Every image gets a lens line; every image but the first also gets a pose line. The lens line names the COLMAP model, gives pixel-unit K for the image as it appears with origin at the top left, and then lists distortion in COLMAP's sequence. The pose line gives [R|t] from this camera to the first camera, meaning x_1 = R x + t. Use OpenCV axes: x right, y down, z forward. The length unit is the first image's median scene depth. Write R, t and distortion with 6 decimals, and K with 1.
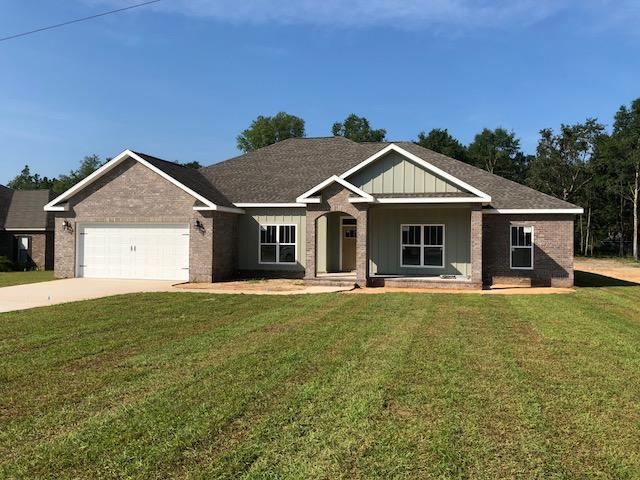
lens RADIAL K [[521.2, 0, 328.8], [0, 521.2, 237.7], [0, 0, 1]] dist [0.014329, -0.001376]
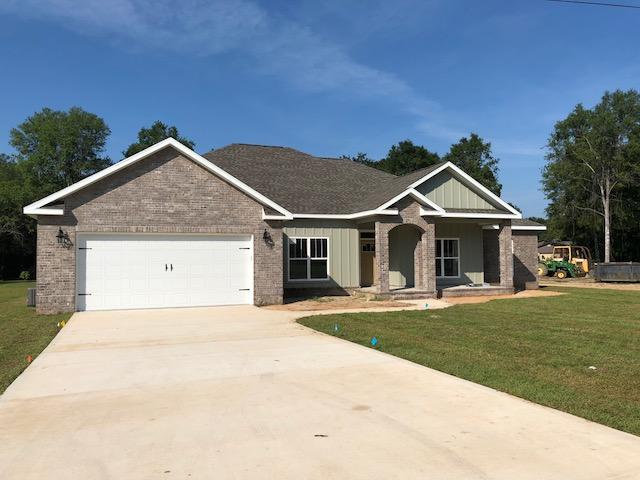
lens RADIAL K [[521.2, 0, 328.8], [0, 521.2, 237.7], [0, 0, 1]] dist [0.014329, -0.001376]
pose [[0.824658, 0.006854, 0.565590, -0.615031], [0.014868, 0.999318, -0.033787, 0.006732], [-0.565436, 0.036272, 0.823994, 0.238724]]
